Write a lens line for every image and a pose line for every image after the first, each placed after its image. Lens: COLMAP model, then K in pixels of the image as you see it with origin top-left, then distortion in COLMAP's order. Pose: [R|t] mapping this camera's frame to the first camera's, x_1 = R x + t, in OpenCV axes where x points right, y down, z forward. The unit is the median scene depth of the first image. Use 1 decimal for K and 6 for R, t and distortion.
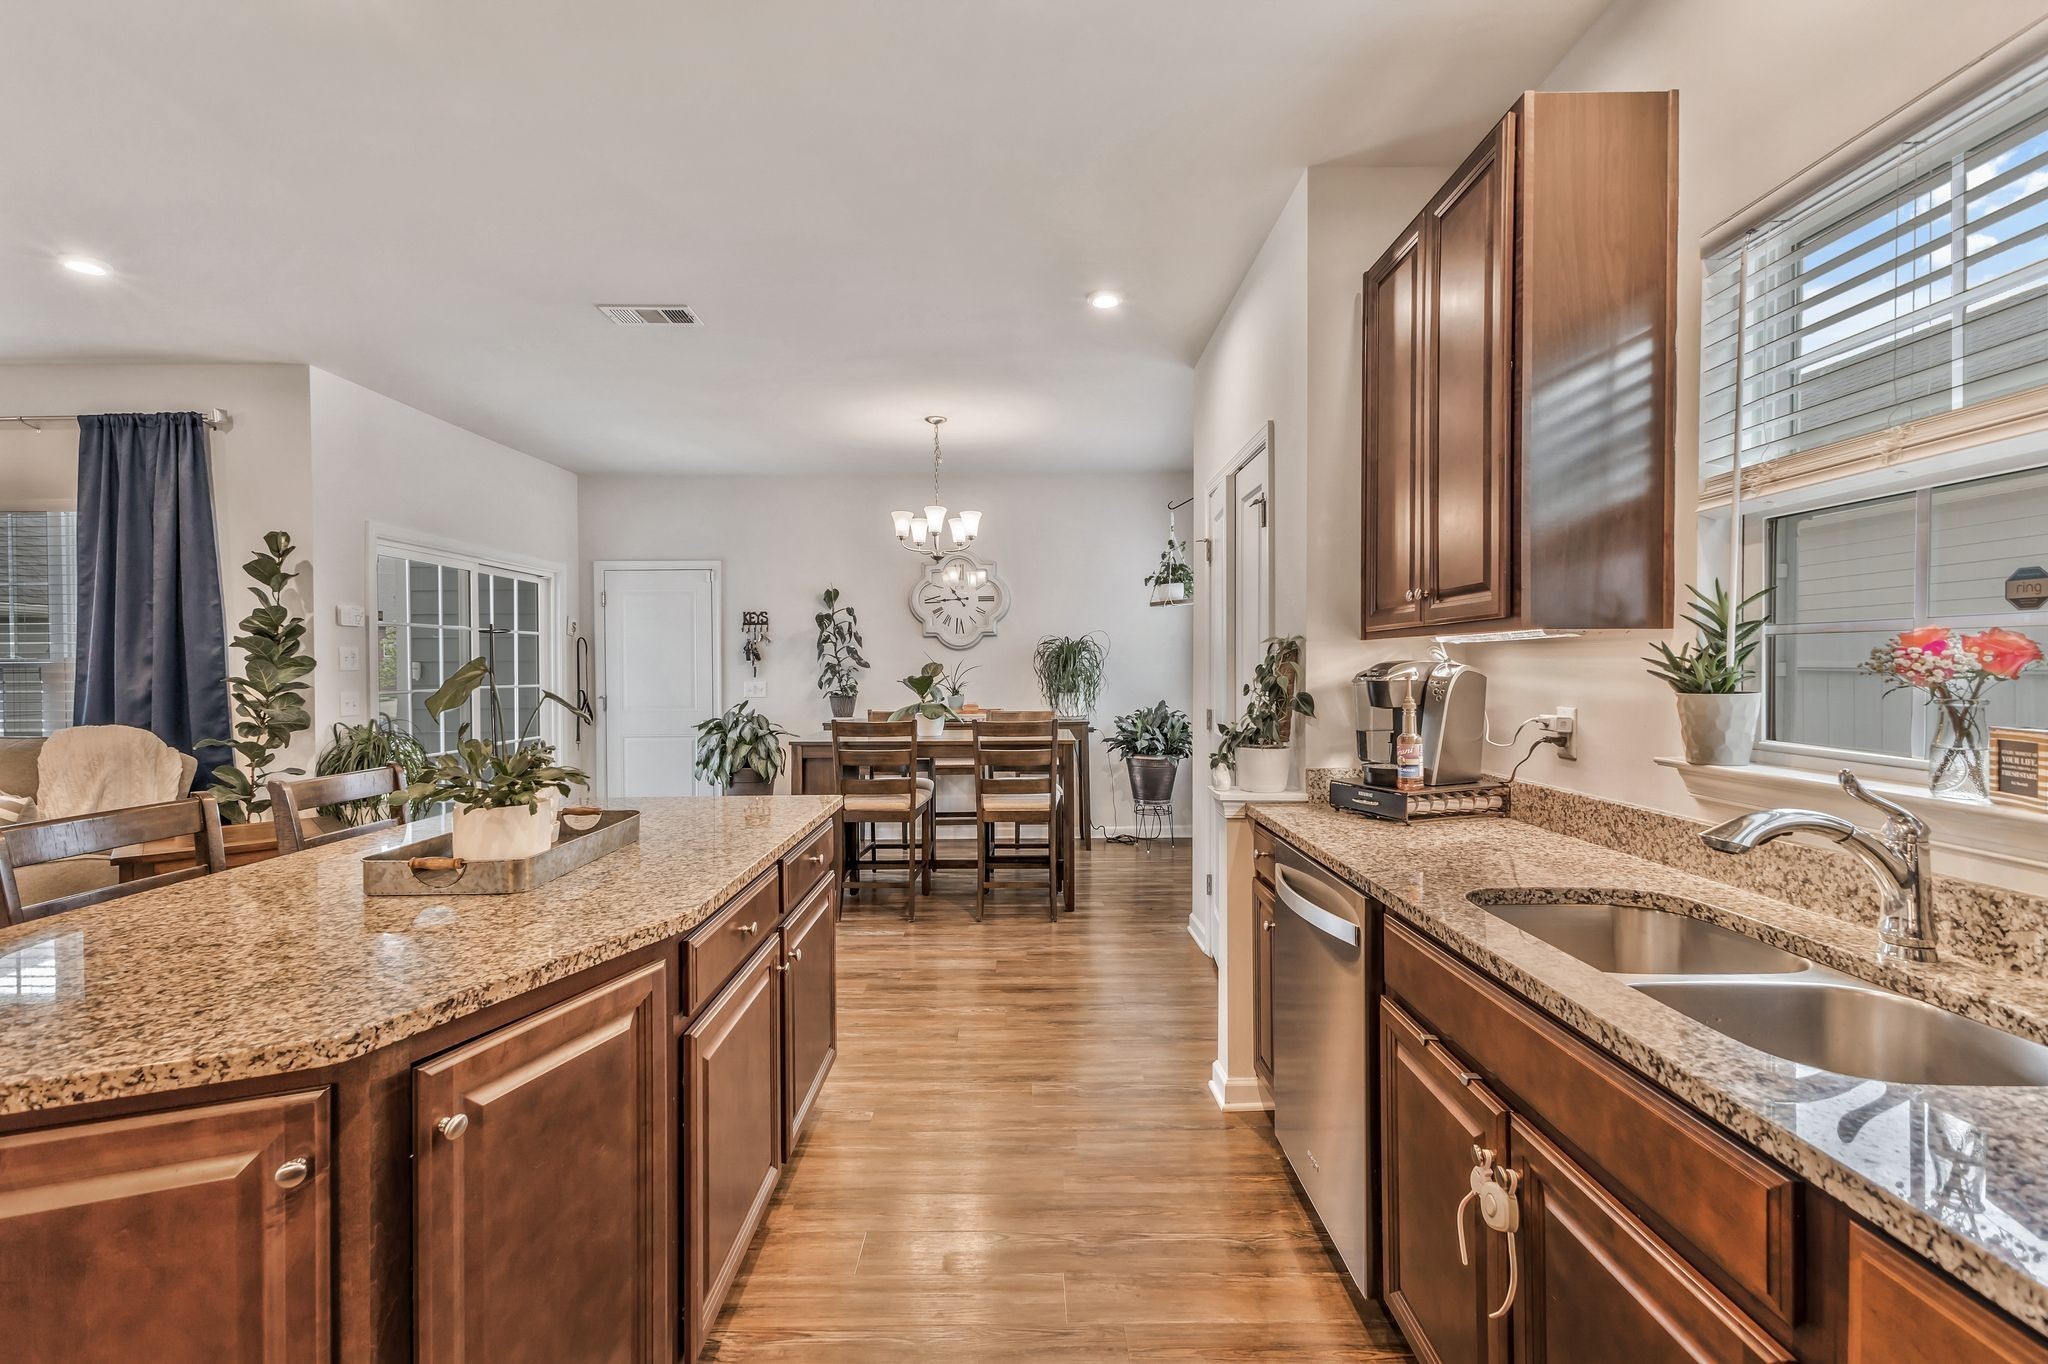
lens RADIAL K [[883.3, 0, 1023.2], [0, 883.3, 673.8], [0, 0, 1]] dist [0.011090, -0.000285]
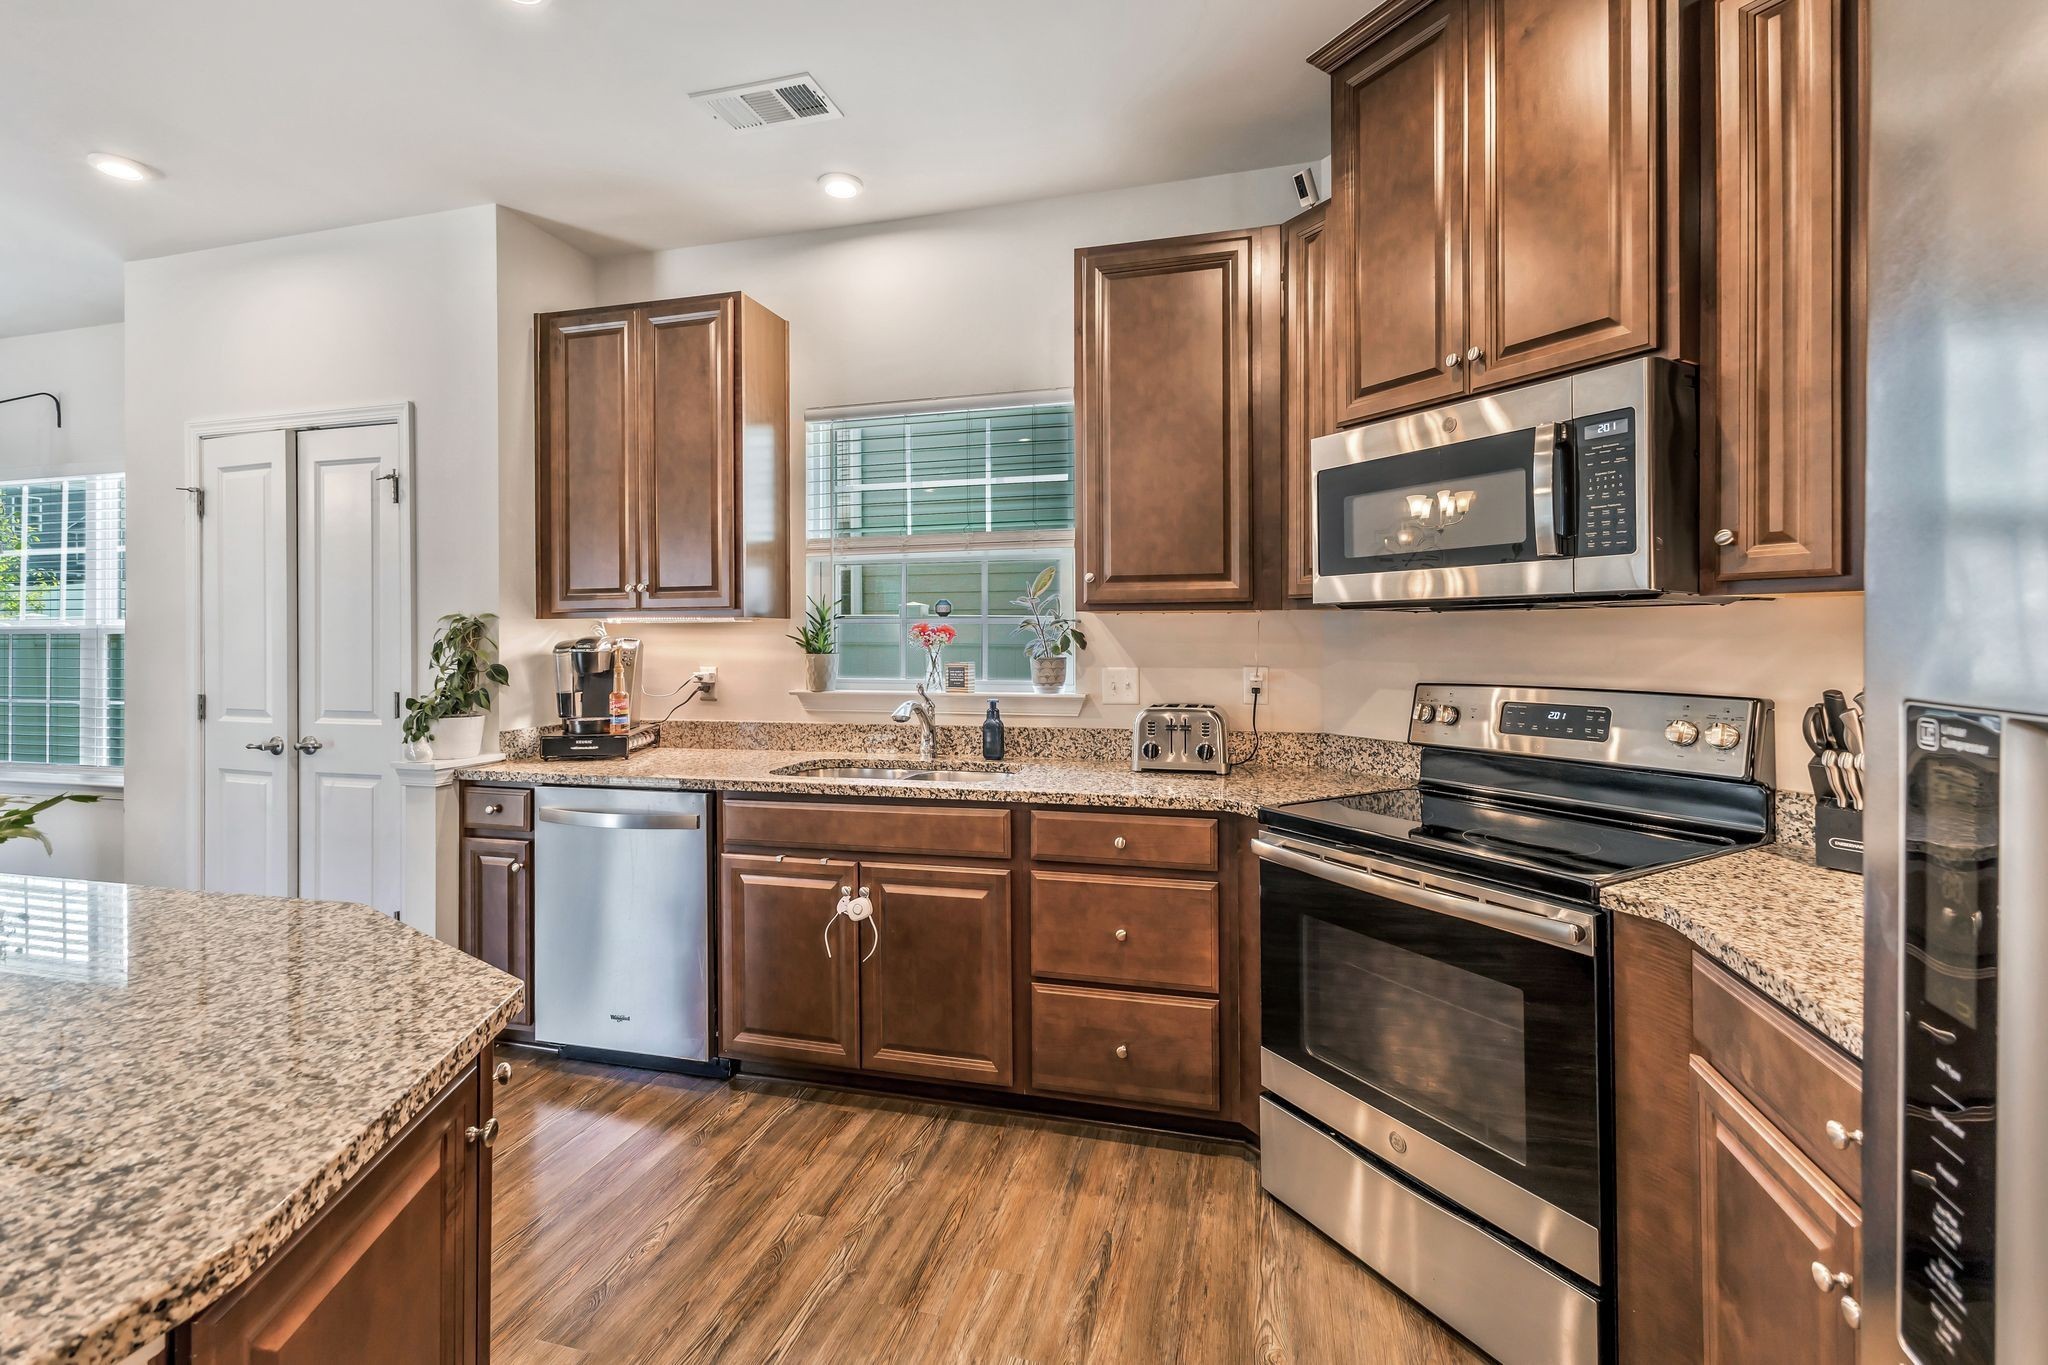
lens RADIAL K [[896.0, 0, 1024.0], [0, 896.0, 638.0], [0, 0, 1]] dist [0.000731, -0.000009]
pose [[0.260455, 0.003082, 0.965481, -0.752837], [0.013143, 0.999891, -0.006738, 0.004979], [-0.965396, 0.014444, 0.260386, 0.063256]]
